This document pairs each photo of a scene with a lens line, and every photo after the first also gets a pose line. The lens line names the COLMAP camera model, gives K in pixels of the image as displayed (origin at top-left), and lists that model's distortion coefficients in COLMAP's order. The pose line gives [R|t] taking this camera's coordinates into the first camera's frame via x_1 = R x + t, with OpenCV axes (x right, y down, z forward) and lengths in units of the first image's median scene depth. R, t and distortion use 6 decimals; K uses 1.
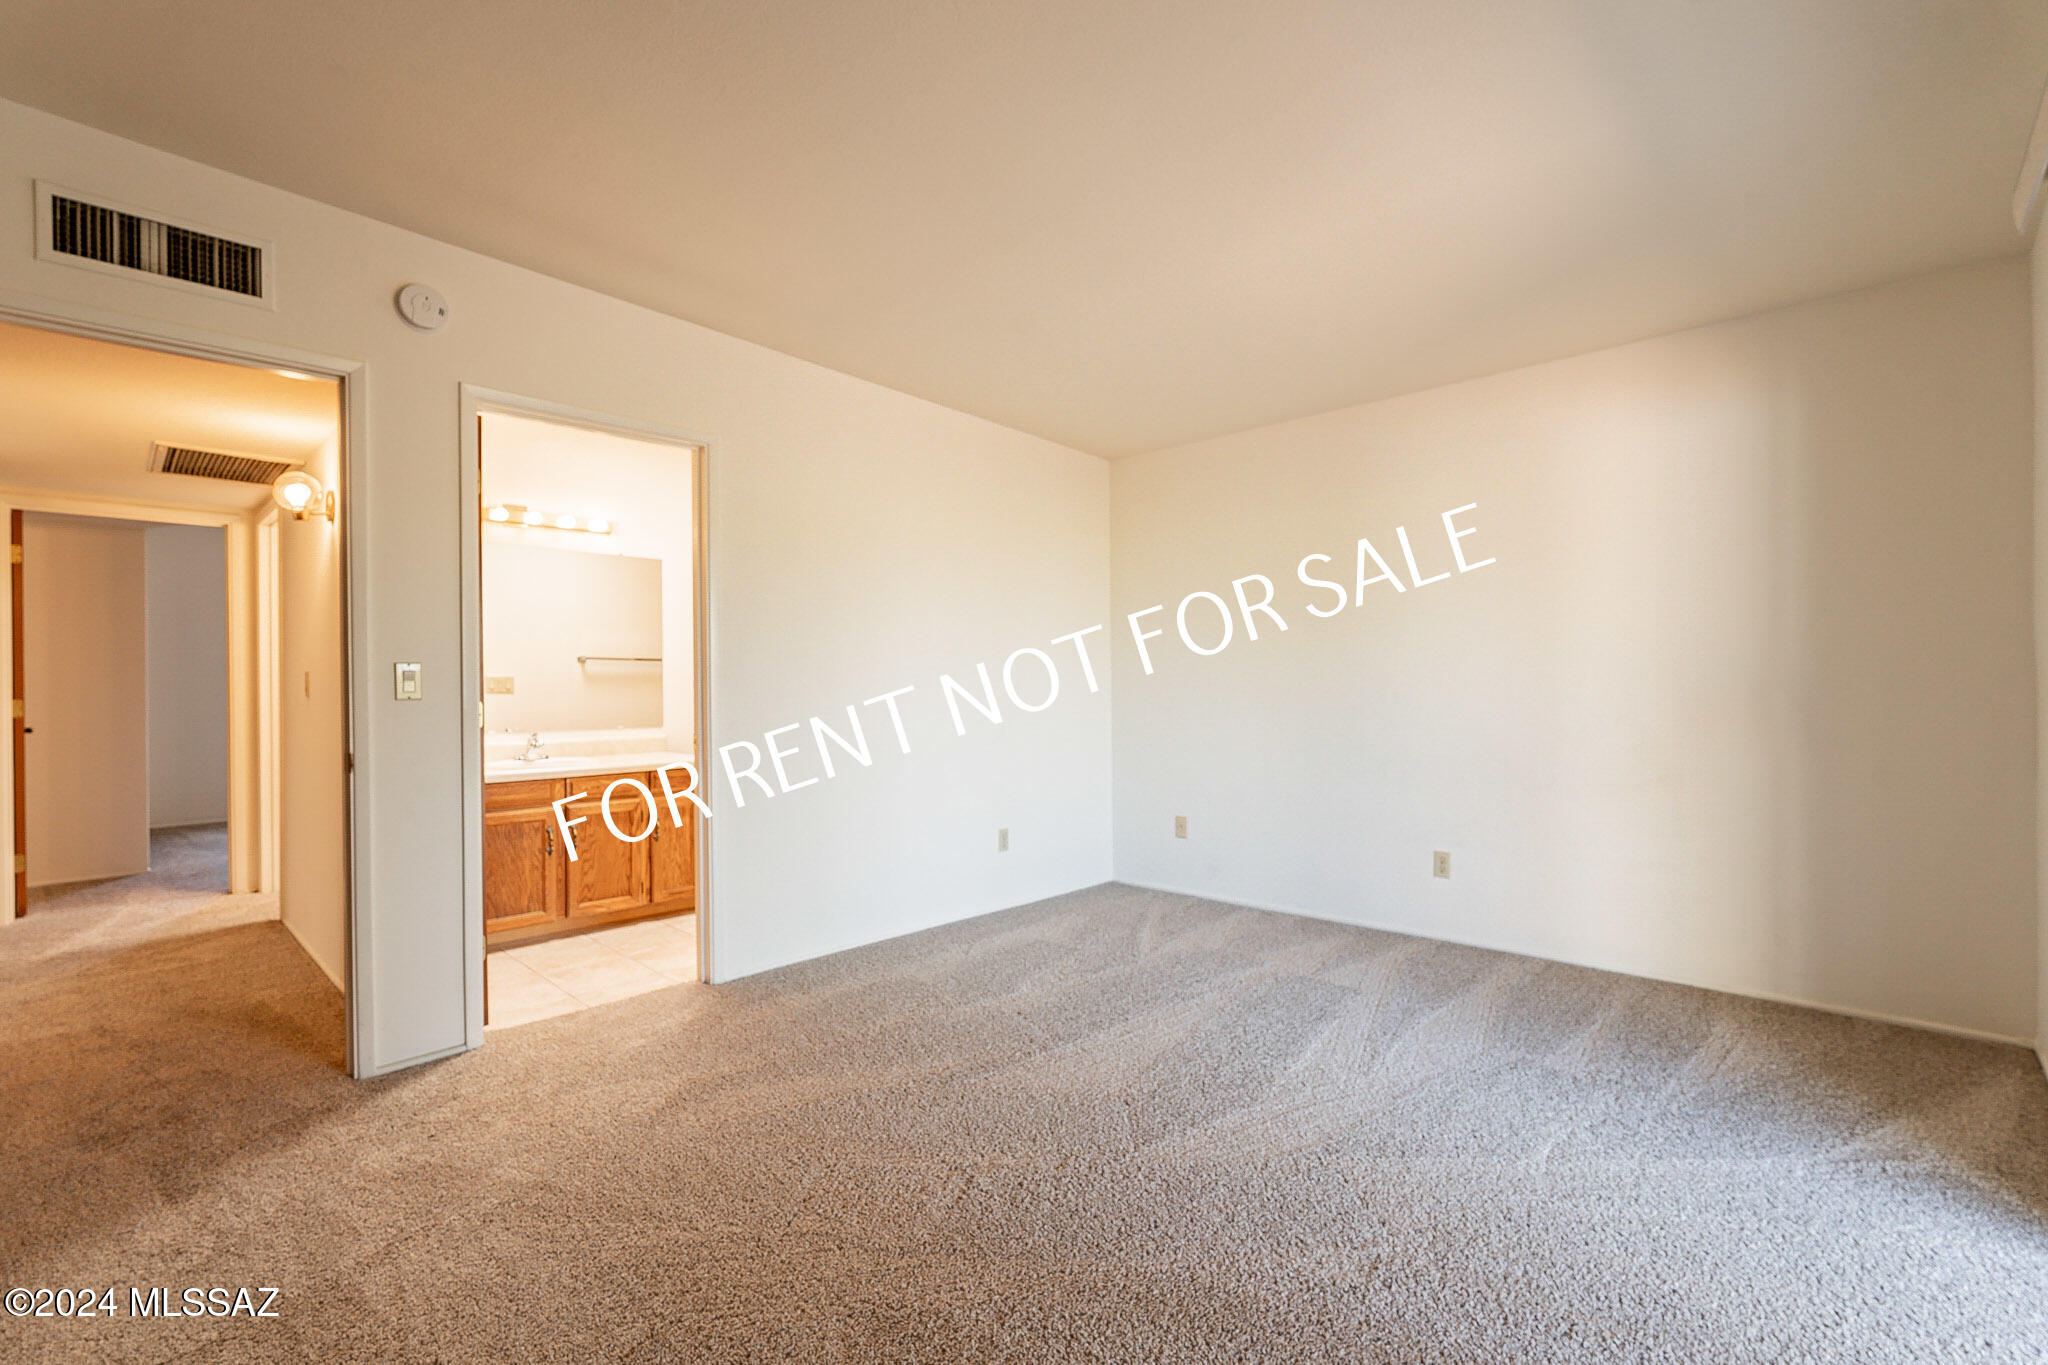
lens RADIAL K [[899.9, 0, 1030.7], [0, 899.9, 687.4], [0, 0, 1]] dist [-0.010649, -0.000803]
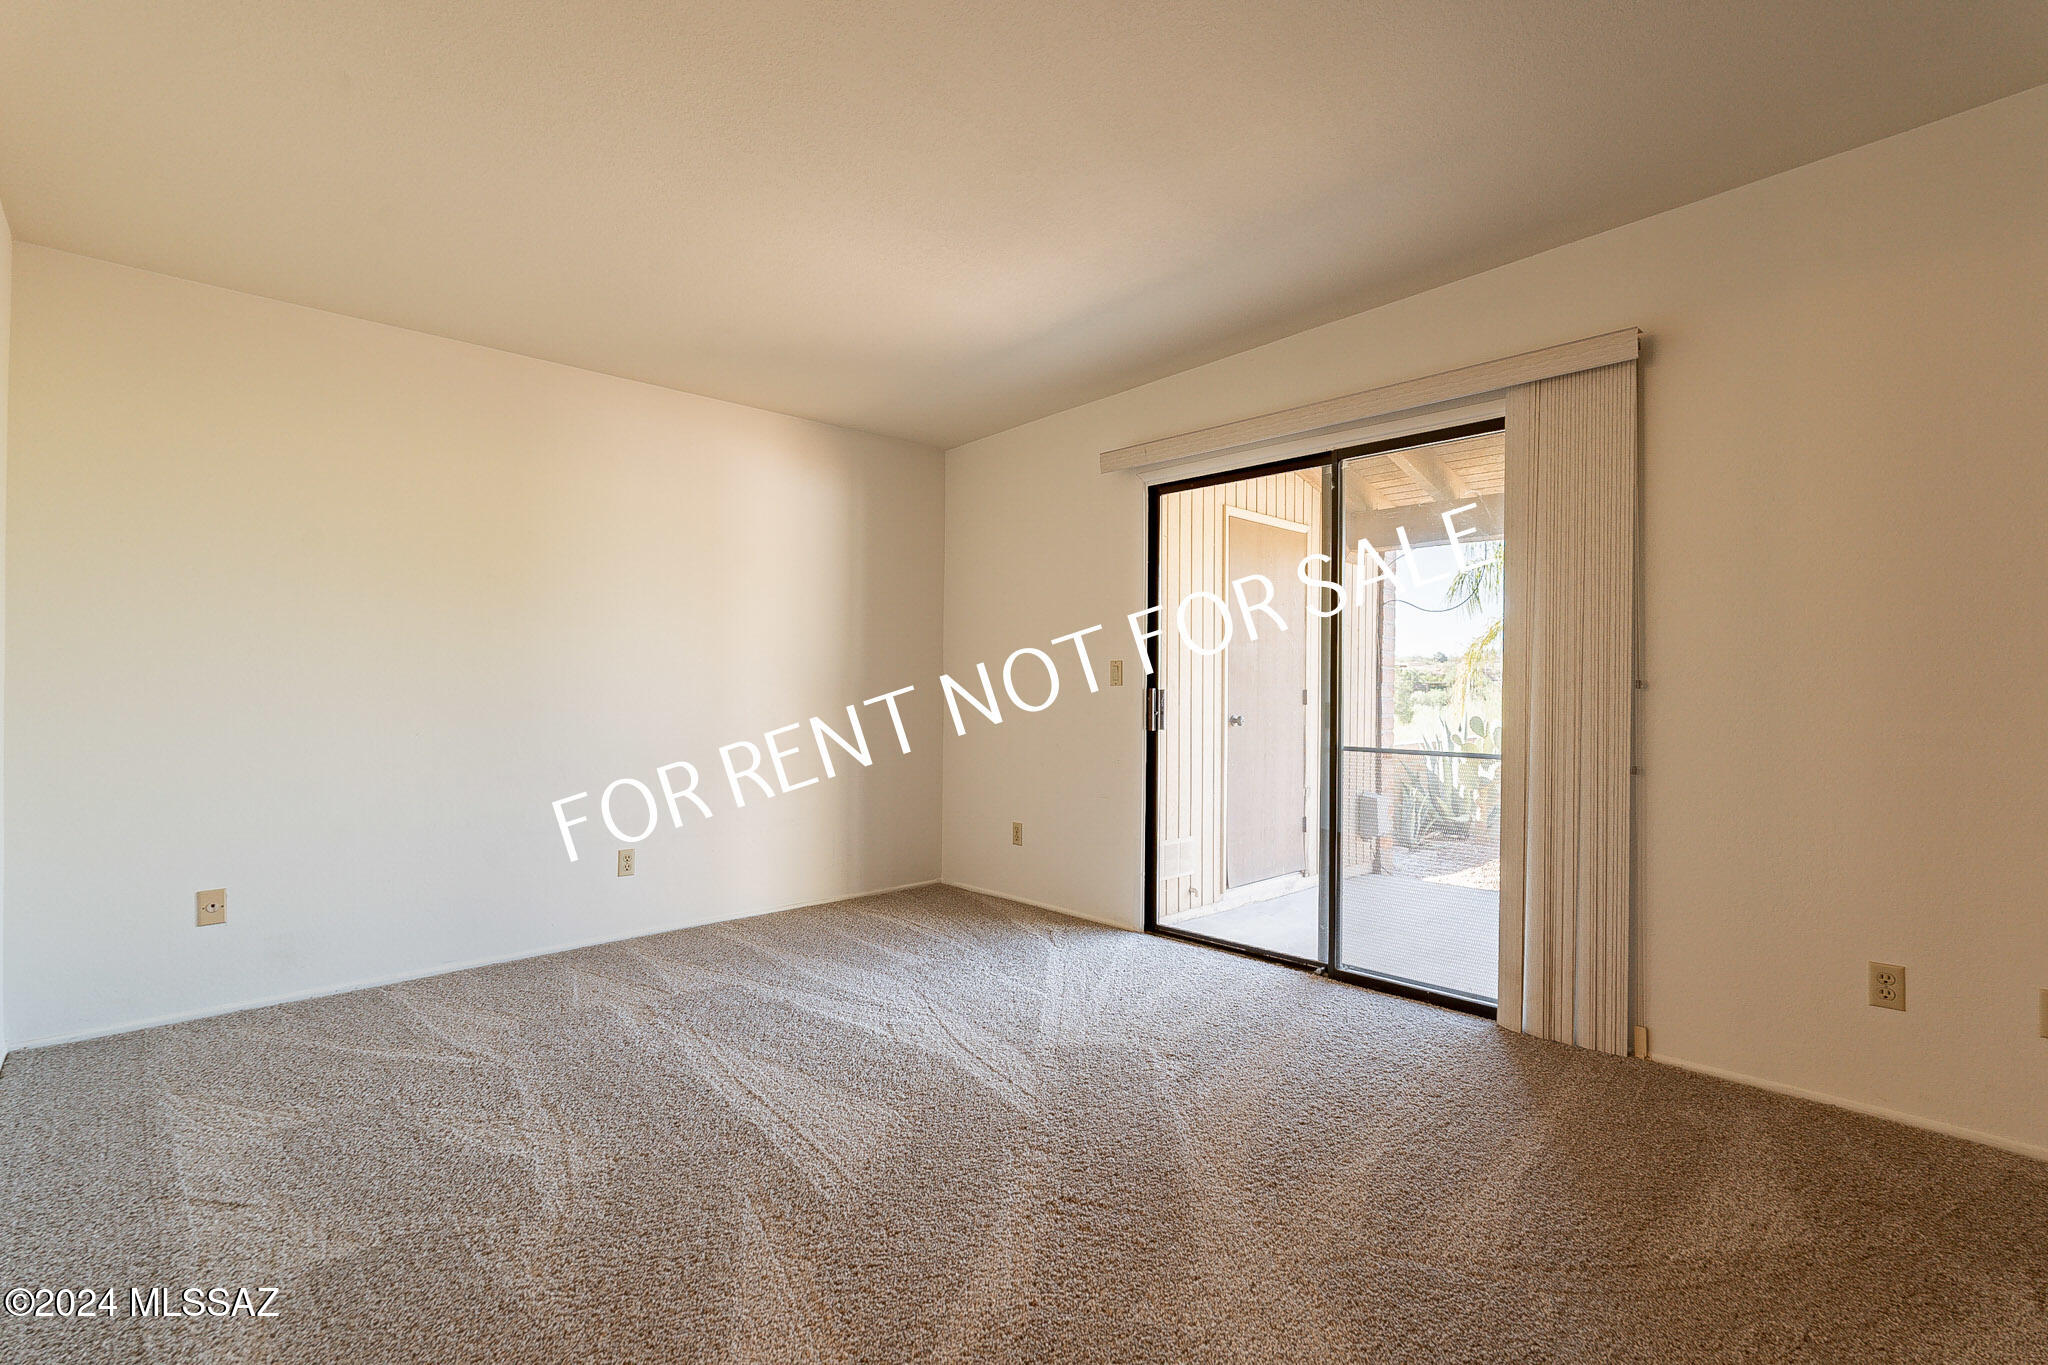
lens RADIAL K [[899.9, 0, 1010.8], [0, 899.9, 686.6], [0, 0, 1]] dist [-0.010649, -0.000803]
pose [[0.060839, 0.005072, 0.998135, -0.846281], [-0.005686, 0.999973, -0.004735, 0.000034], [-0.998131, -0.005387, 0.060866, 0.815981]]
